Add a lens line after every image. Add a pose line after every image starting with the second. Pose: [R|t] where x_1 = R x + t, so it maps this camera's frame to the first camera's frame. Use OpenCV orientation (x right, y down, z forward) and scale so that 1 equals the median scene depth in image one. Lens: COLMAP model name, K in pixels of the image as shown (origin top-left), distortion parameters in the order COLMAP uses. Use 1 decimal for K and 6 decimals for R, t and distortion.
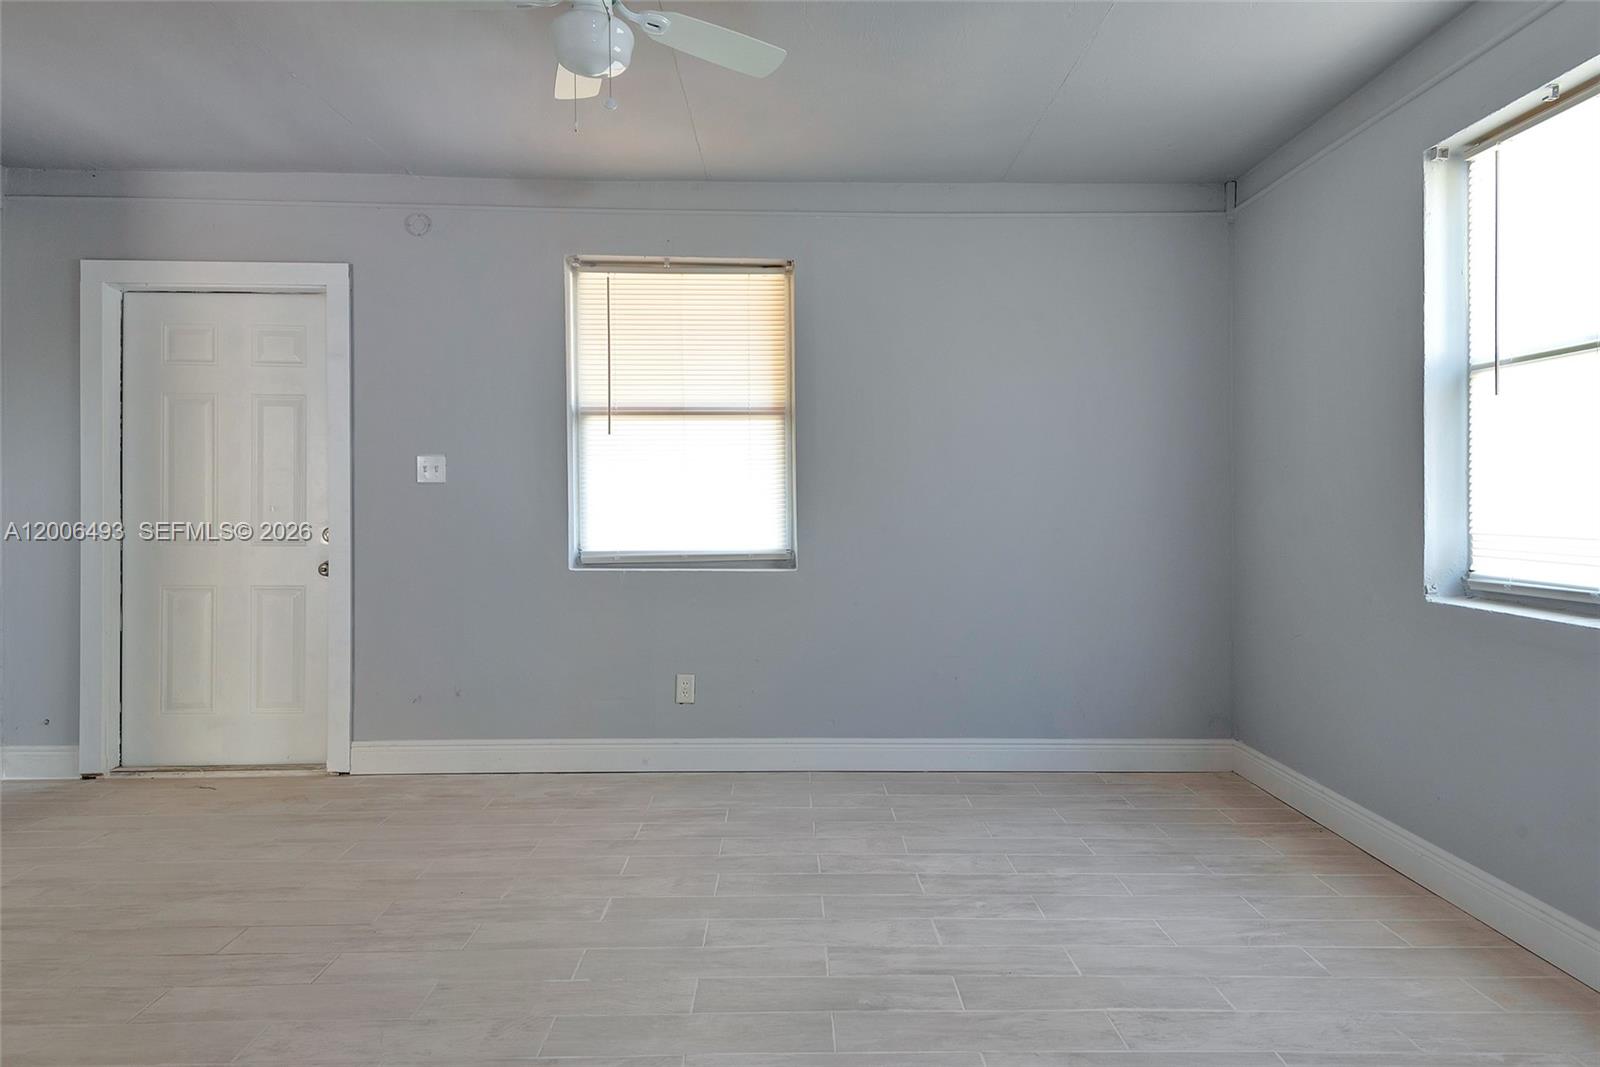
lens RADIAL K [[908.2, 0, 817.1], [0, 908.2, 517.9], [0, 0, 1]] dist [0.005245, -0.000635]
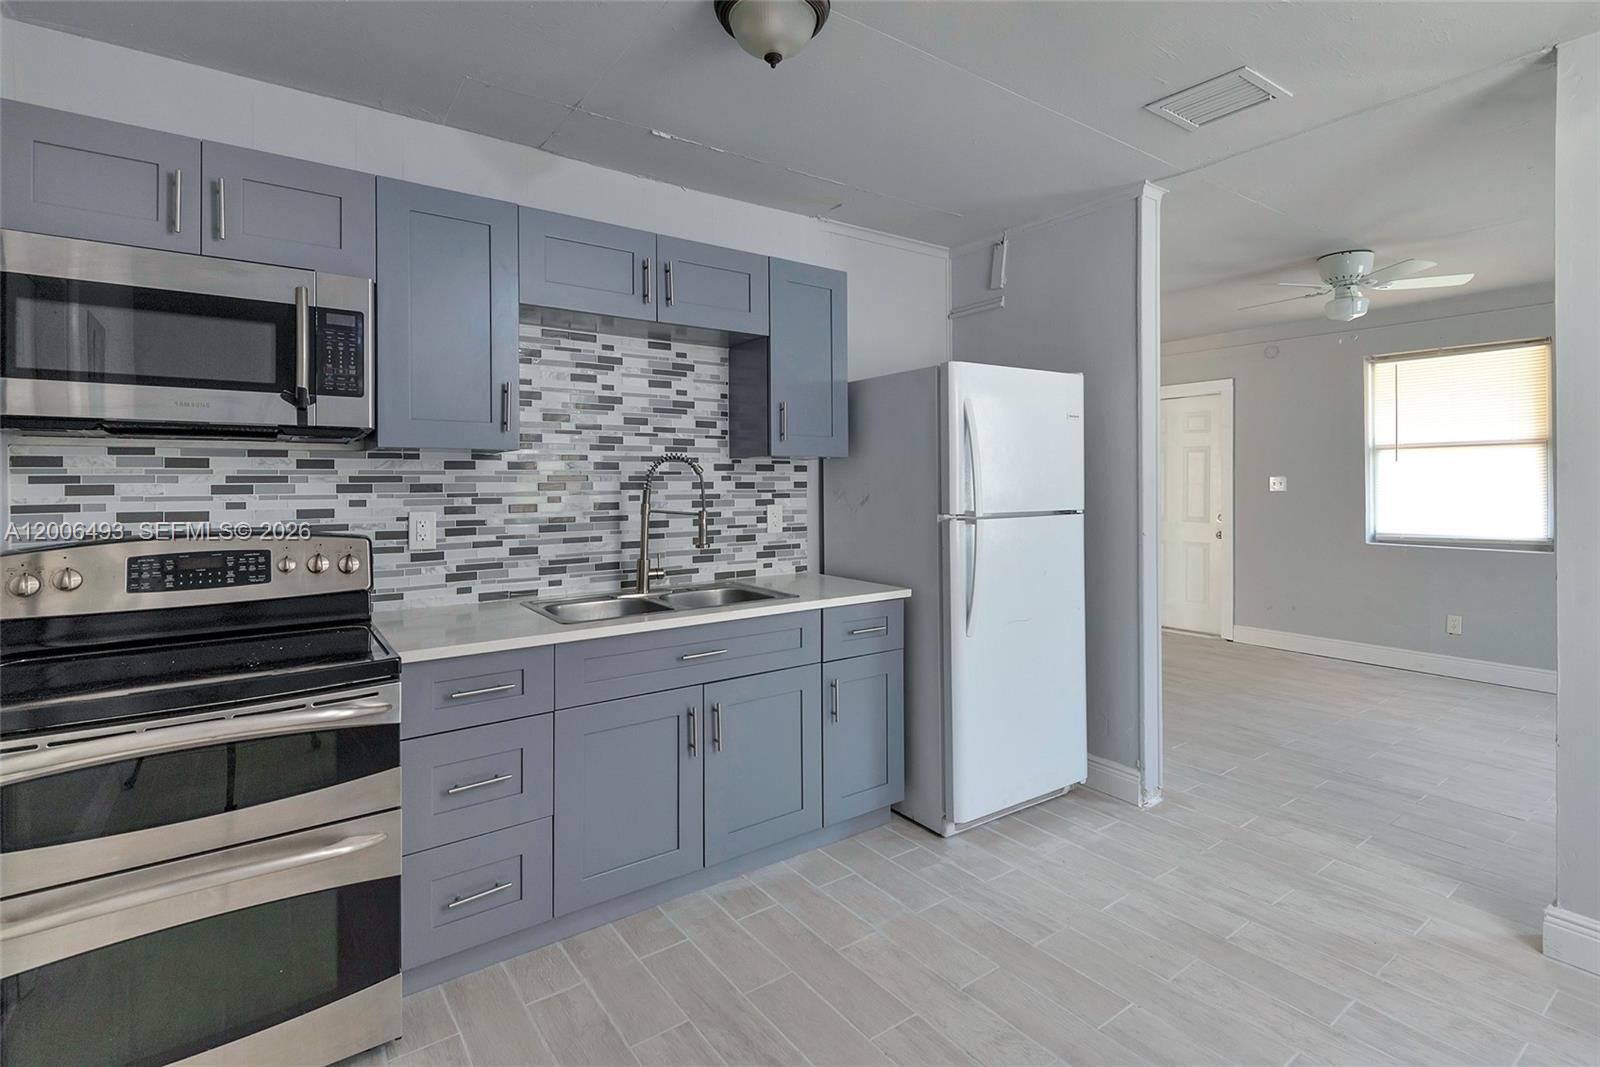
lens RADIAL K [[761.5, 0, 818.2], [0, 761.5, 480.2], [0, 0, 1]] dist [0.062361, -0.028691]
pose [[0.569240, -0.007405, -0.822138, 0.376763], [-0.002070, 0.999943, -0.010440, -0.047655], [0.822169, 0.007645, 0.569192, -0.737741]]
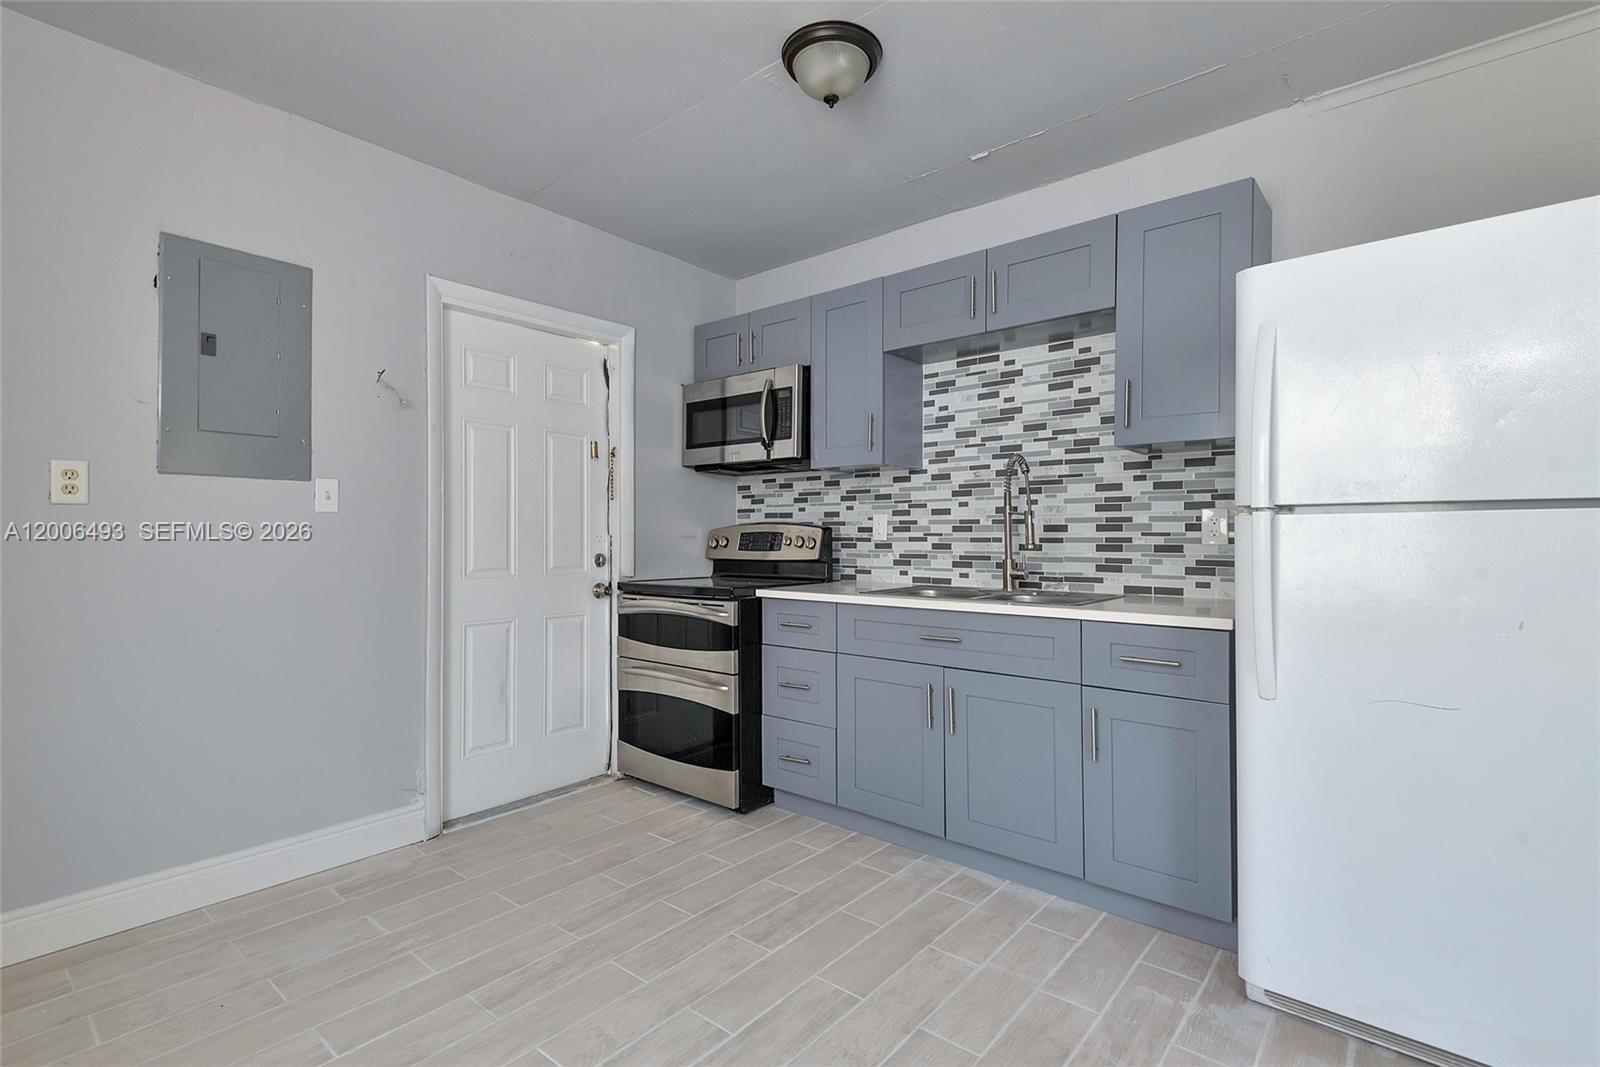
lens RADIAL K [[750.5, 0, 800.0], [0, 750.5, 533.5], [0, 0, 1]] dist [0.027407, -0.012507]
pose [[-0.664477, -0.004860, -0.747293, 0.382639], [-0.009570, 0.999952, 0.002006, 0.001103], [0.747248, 0.008484, -0.664492, -0.036854]]
